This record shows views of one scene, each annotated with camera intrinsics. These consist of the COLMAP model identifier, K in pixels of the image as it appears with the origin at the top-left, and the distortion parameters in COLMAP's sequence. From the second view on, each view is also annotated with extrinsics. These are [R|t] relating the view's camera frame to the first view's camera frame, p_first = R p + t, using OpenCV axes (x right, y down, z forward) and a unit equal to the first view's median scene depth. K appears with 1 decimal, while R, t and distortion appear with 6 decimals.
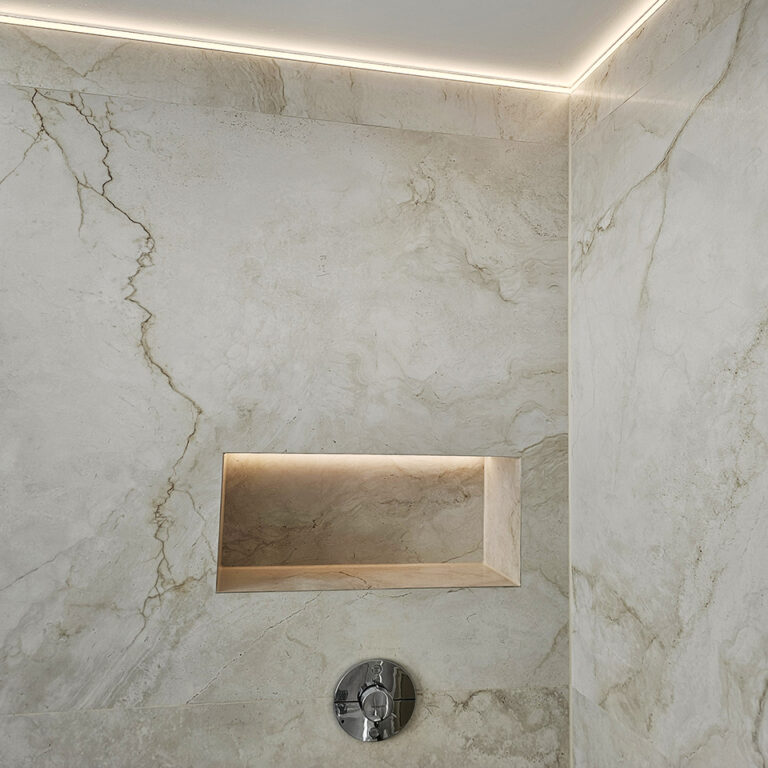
lens RADIAL K [[688.2, 0, 384.0], [0, 688.2, 384.0], [0, 0, 1]] dist [0.046457, -0.026407]
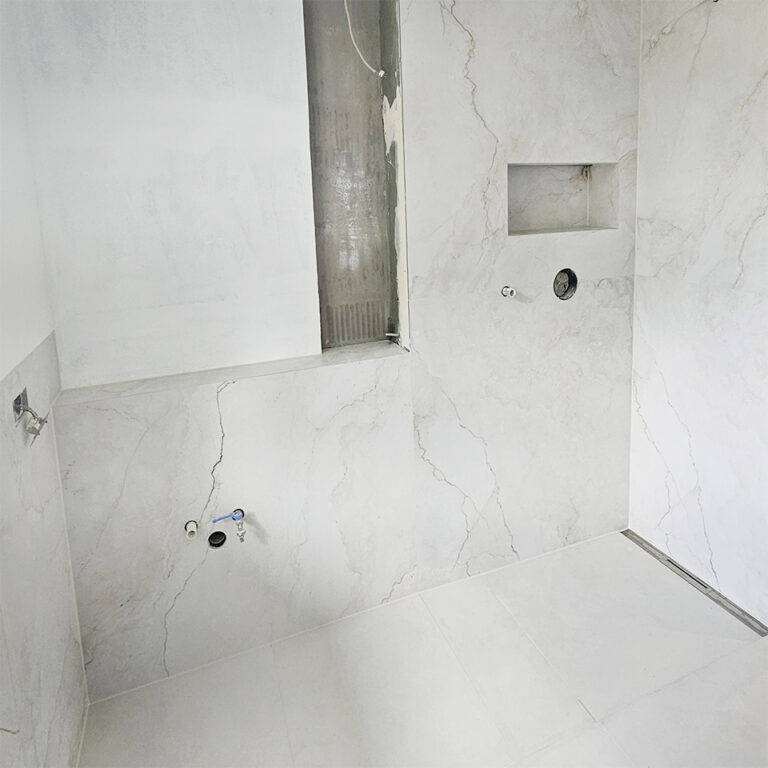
lens RADIAL K [[740.2, 0, 384.0], [0, 740.2, 384.0], [0, 0, 1]] dist [0.069920, 0.001727]
pose [[0.929022, -0.143445, 0.341089, -1.358011], [0.048585, 0.961108, 0.271865, 0.108840], [-0.366821, -0.235996, 0.899860, -0.900453]]
